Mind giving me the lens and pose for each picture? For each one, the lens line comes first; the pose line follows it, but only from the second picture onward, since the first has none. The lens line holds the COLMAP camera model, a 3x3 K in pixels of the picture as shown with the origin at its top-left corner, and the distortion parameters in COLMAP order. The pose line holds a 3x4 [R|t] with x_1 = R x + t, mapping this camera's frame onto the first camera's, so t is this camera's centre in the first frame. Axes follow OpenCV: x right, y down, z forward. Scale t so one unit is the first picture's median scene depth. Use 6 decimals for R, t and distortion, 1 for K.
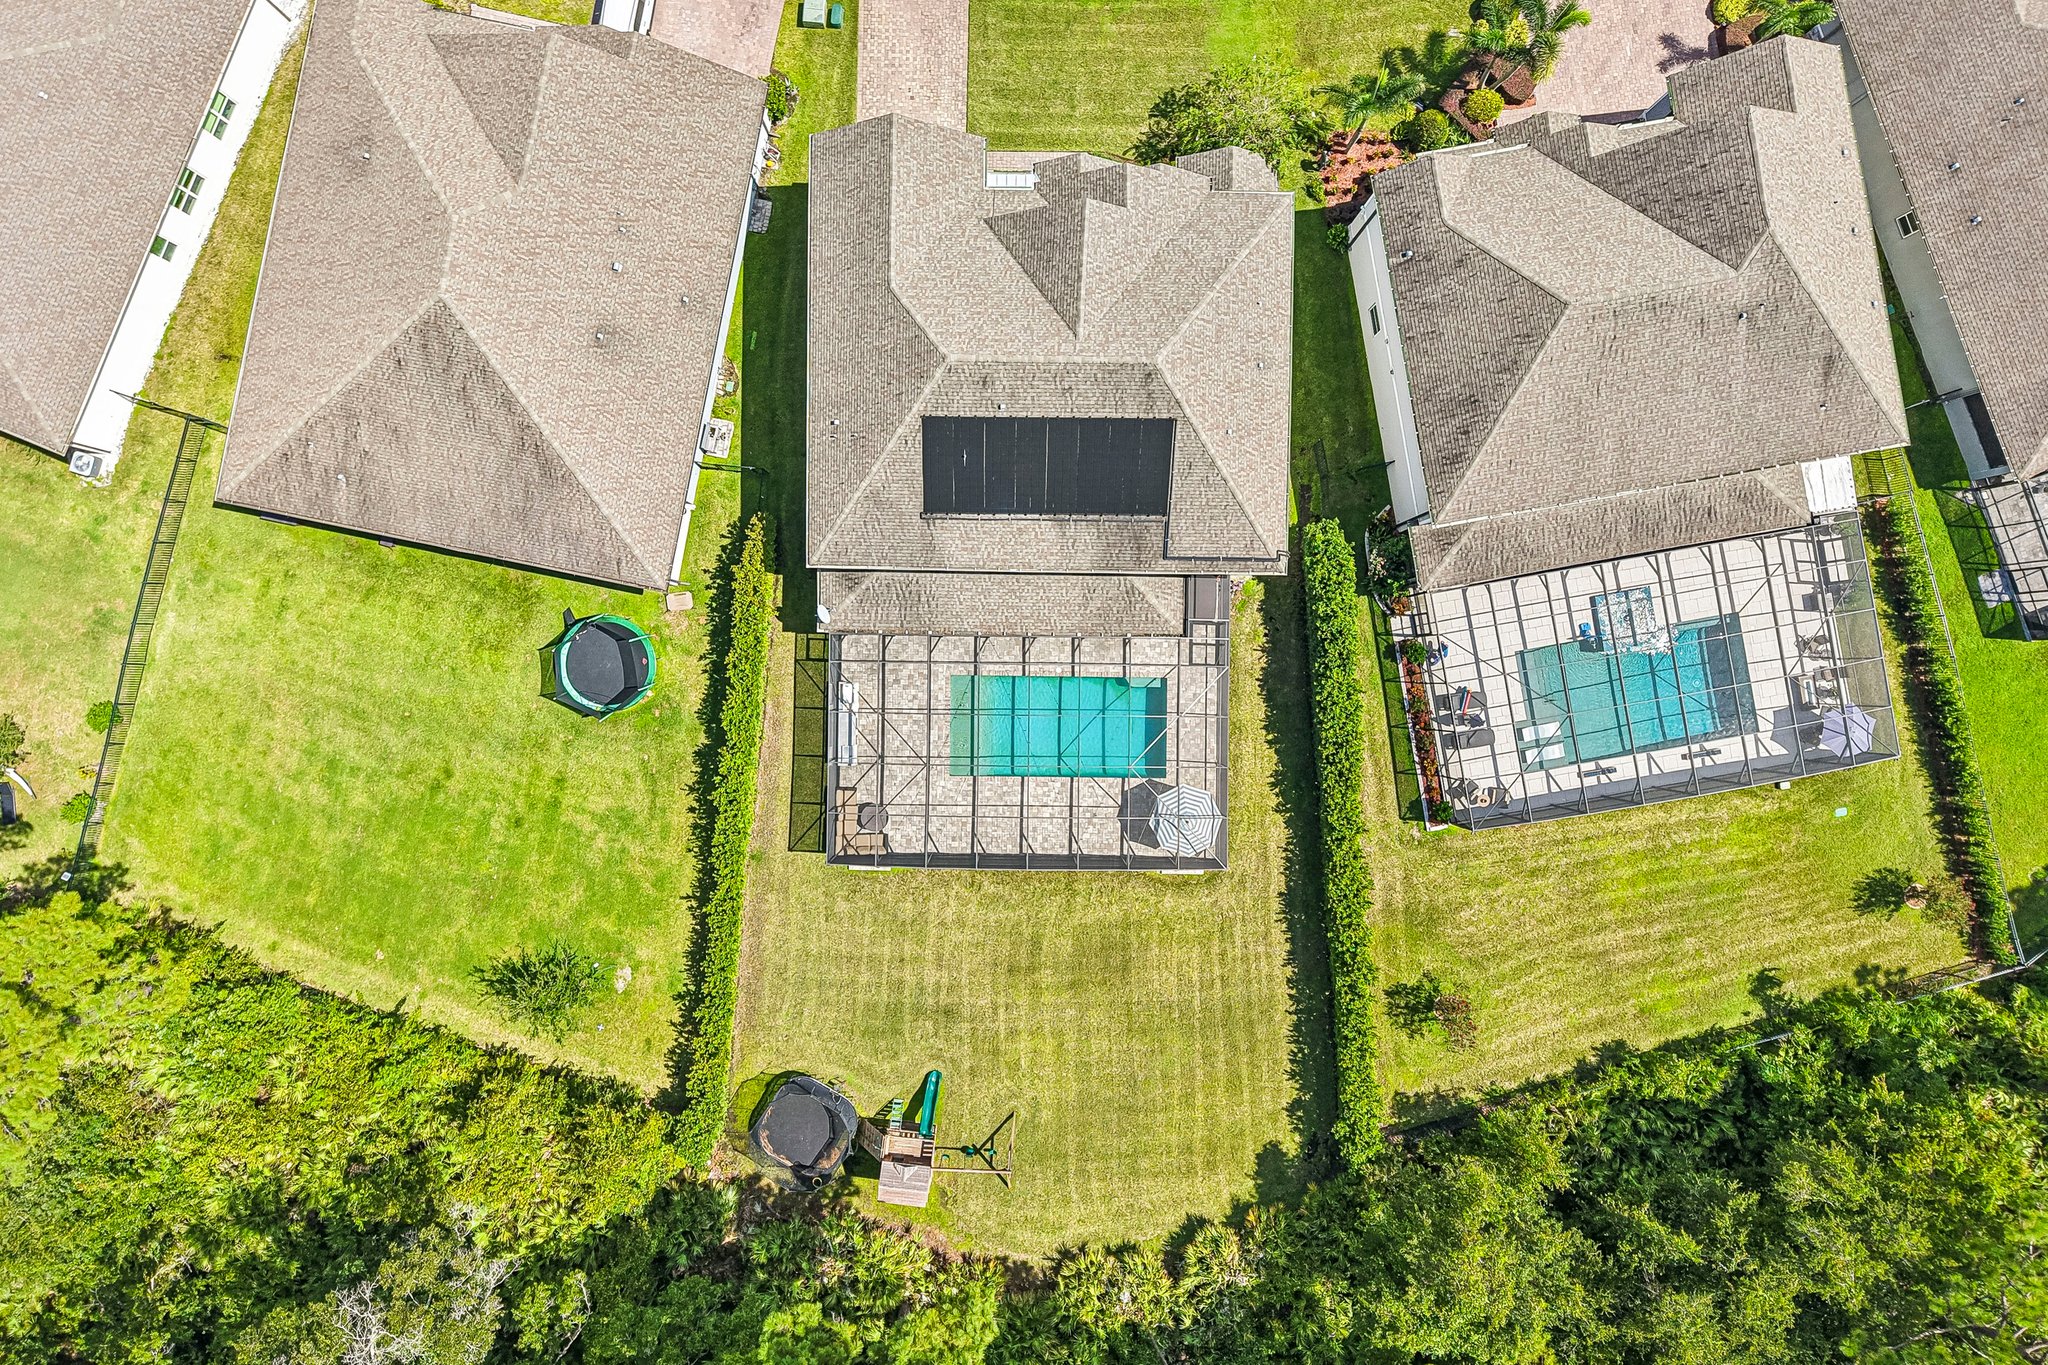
lens RADIAL K [[1380.0, 0, 1024.0], [0, 1380.0, 682.5], [0, 0, 1]] dist [0.026230, -0.033761]
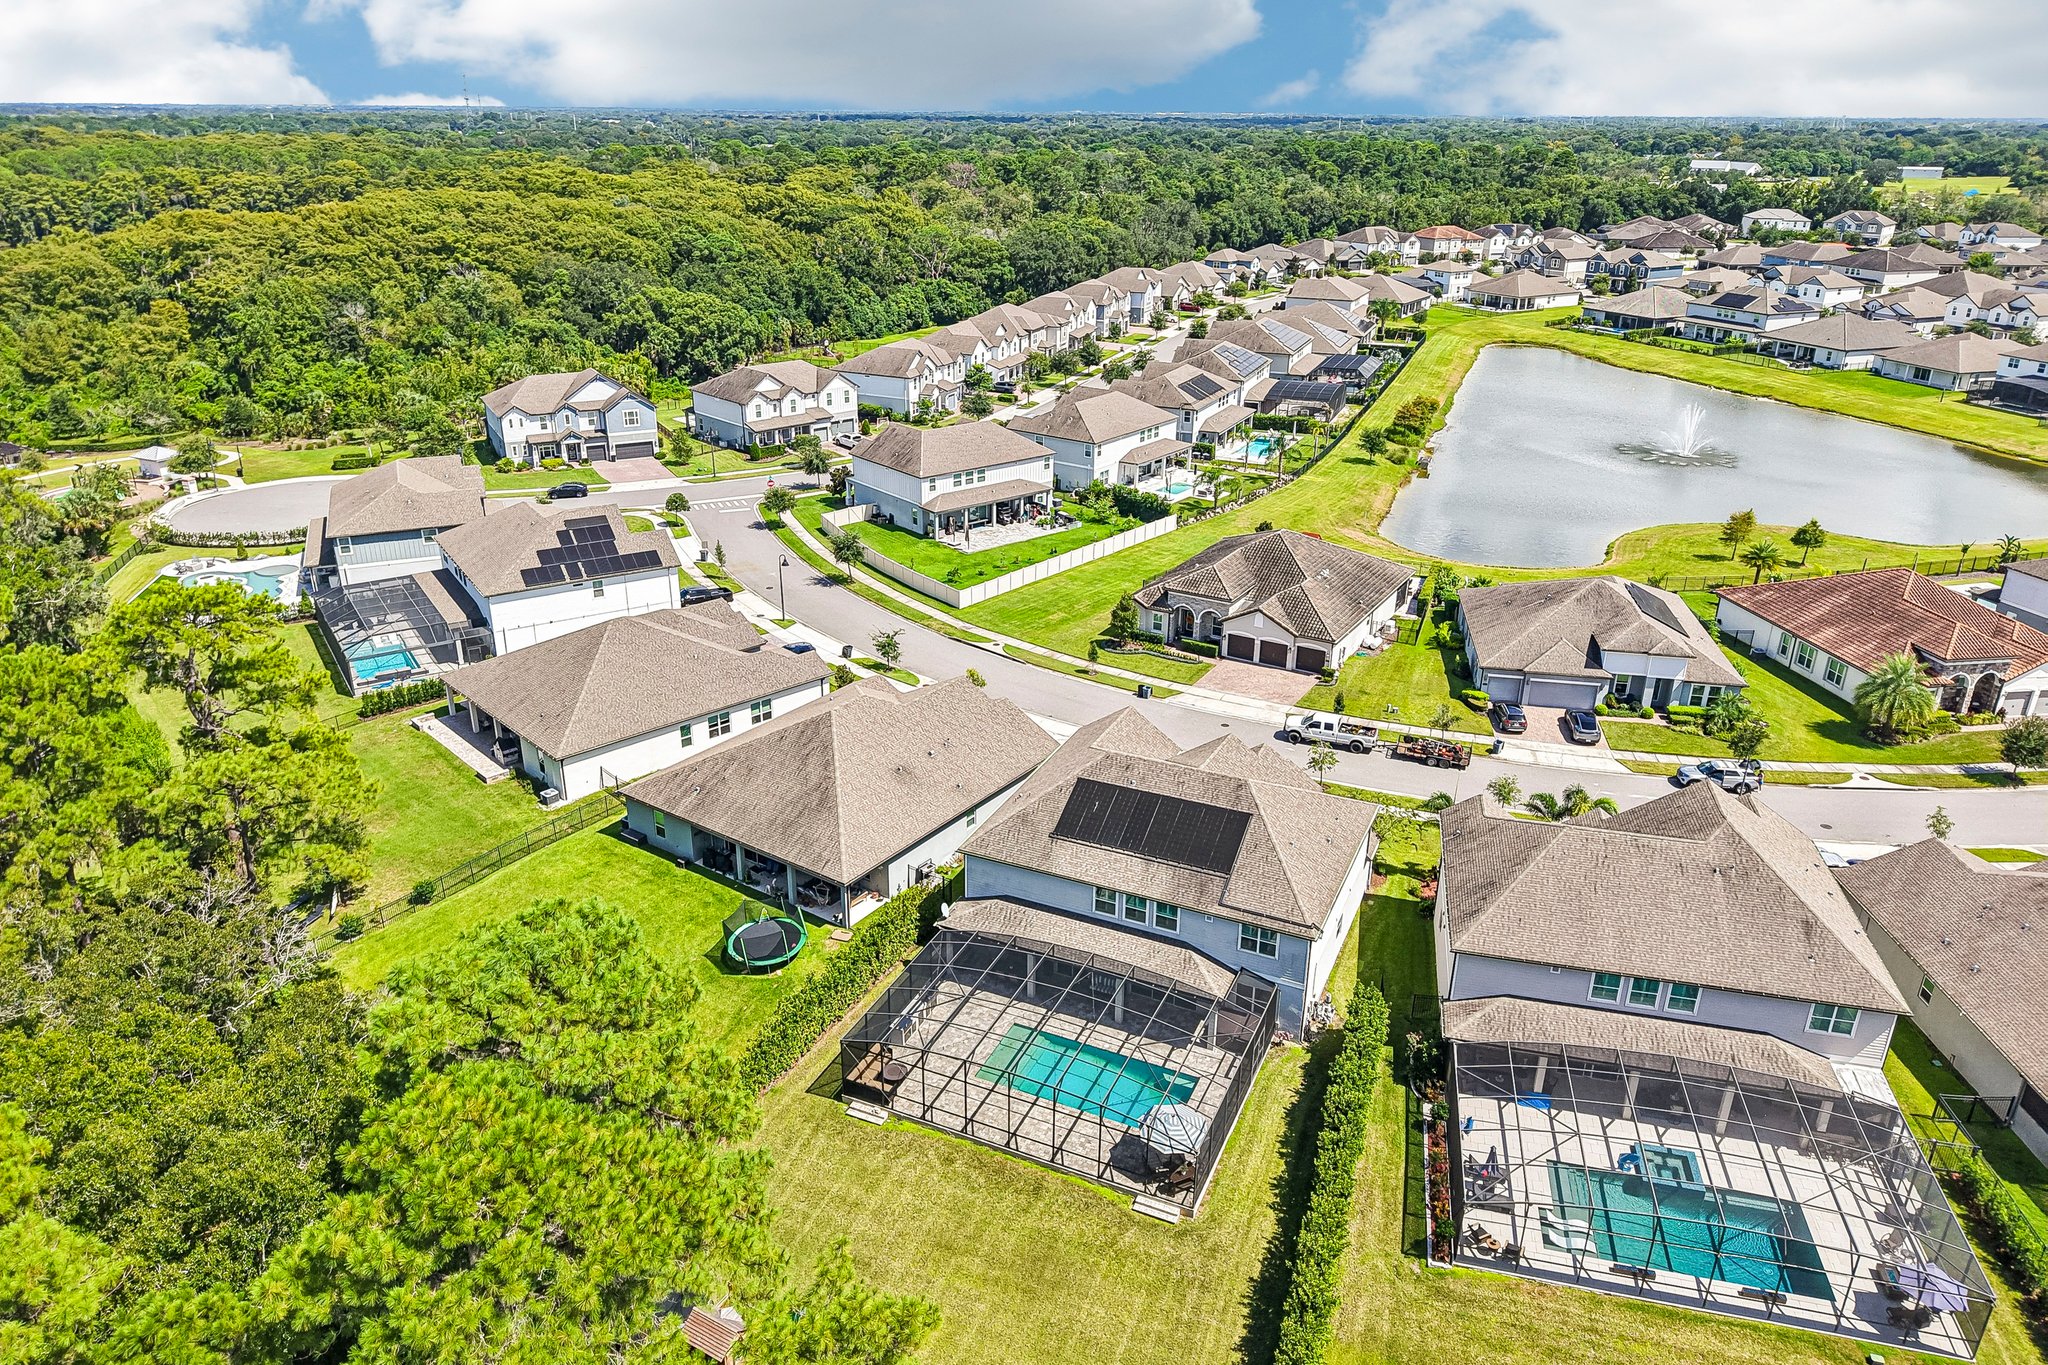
lens RADIAL K [[1368.6, 0, 1014.4], [0, 1368.6, 682.5], [0, 0, 1]] dist [0.032789, -0.030175]
pose [[0.911757, 0.159590, -0.378456, 0.325594], [-0.410717, 0.347299, -0.843027, 0.842629], [-0.003102, 0.924075, 0.382199, 0.311159]]
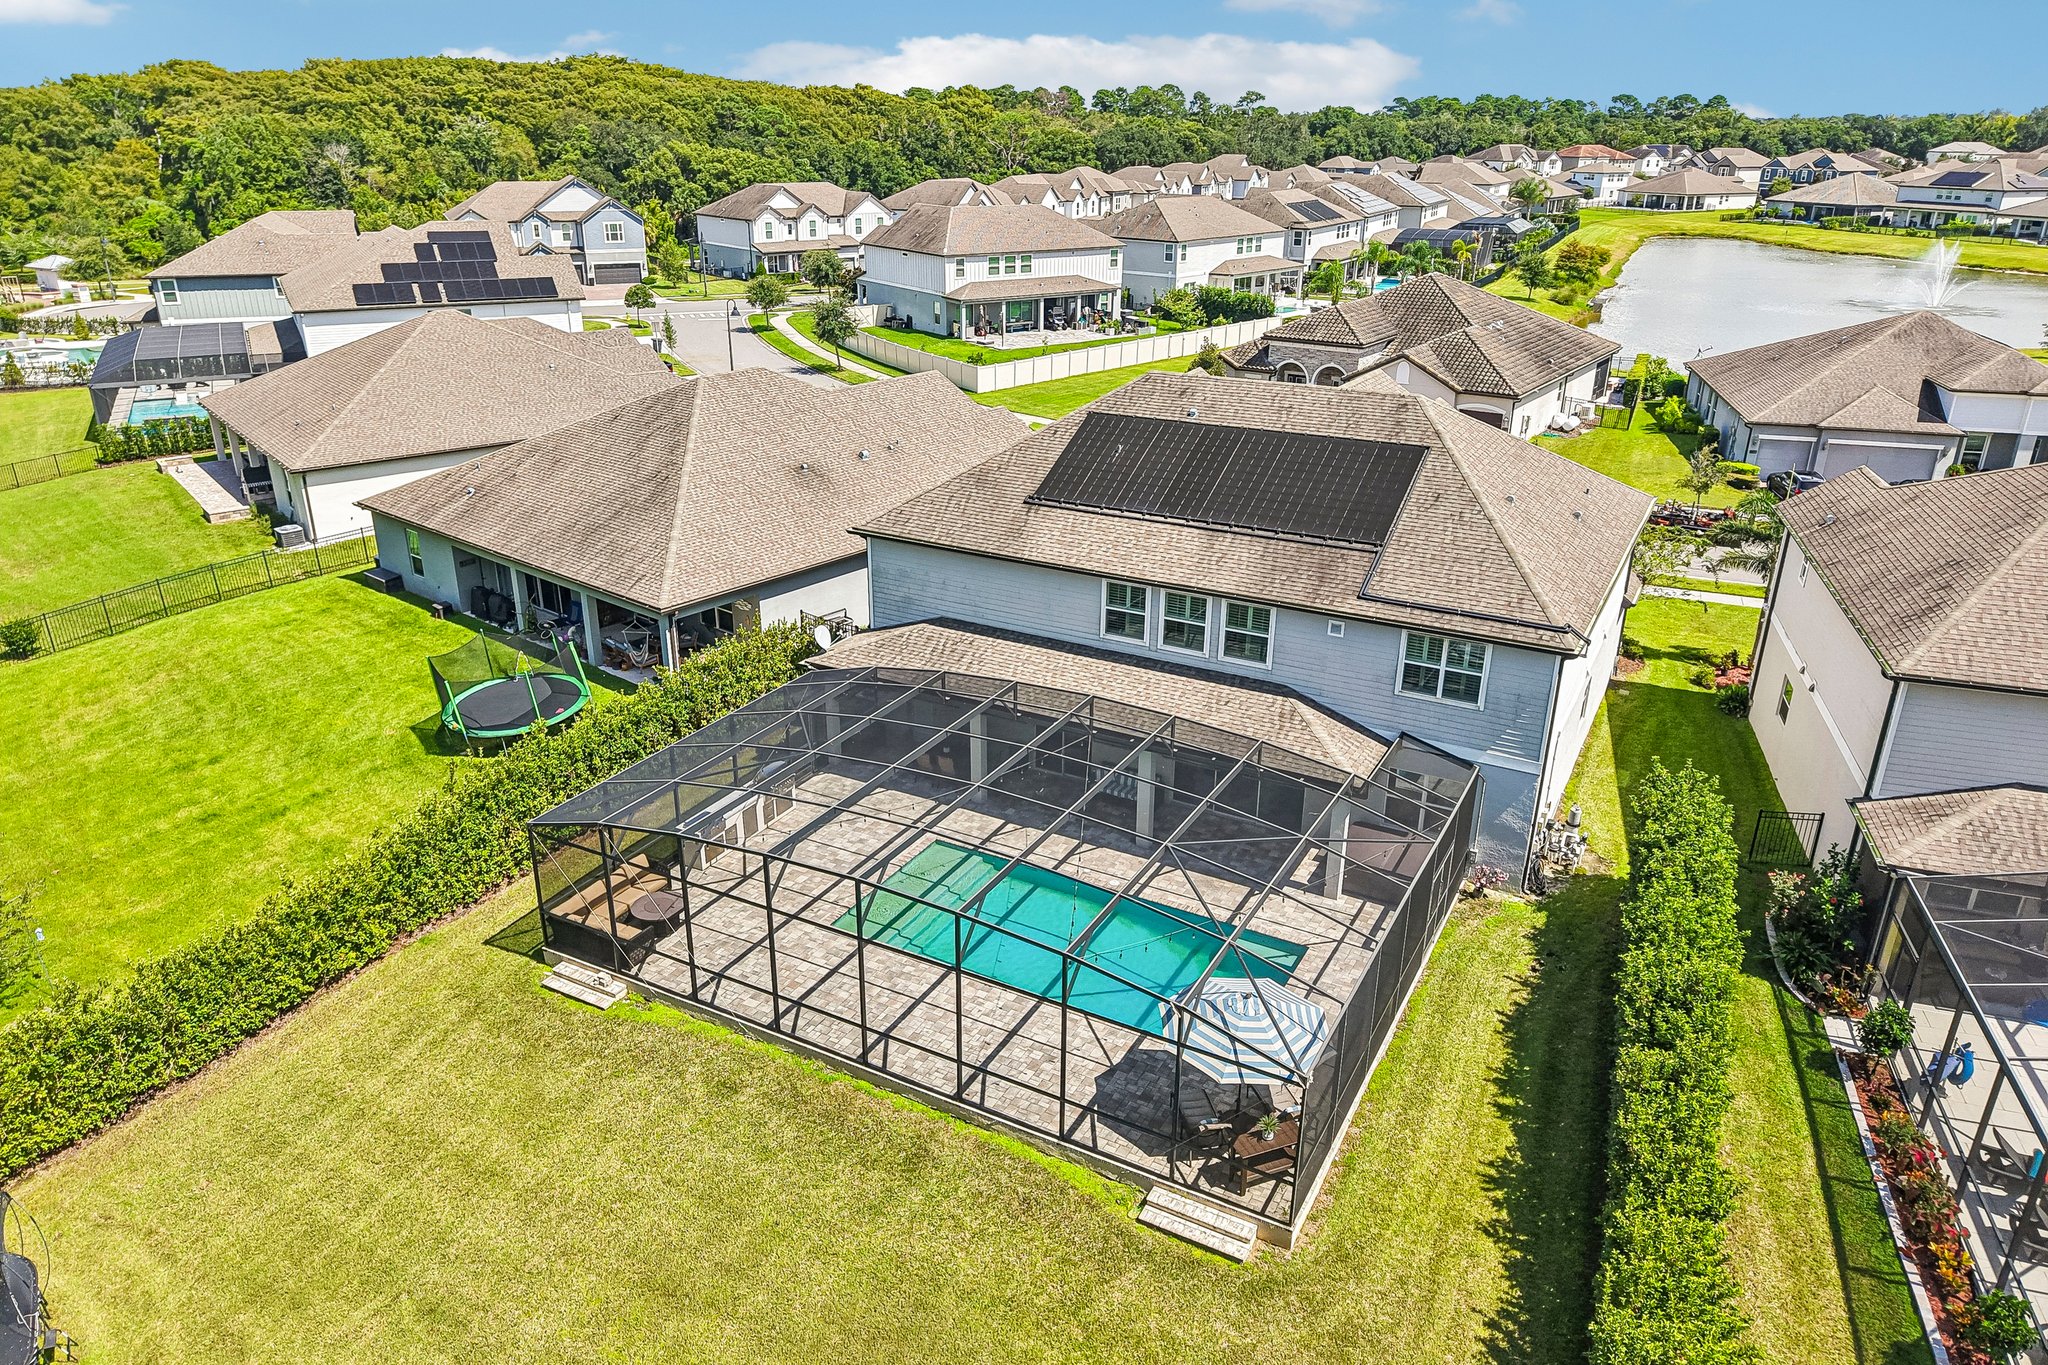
lens RADIAL K [[1368.6, 0, 1014.4], [0, 1368.6, 682.5], [0, 0, 1]] dist [0.032789, -0.030175]
pose [[0.879171, 0.181172, -0.440722, 0.210667], [-0.476502, 0.329850, -0.814951, 0.416562], [-0.002274, 0.926486, 0.376323, 0.725064]]
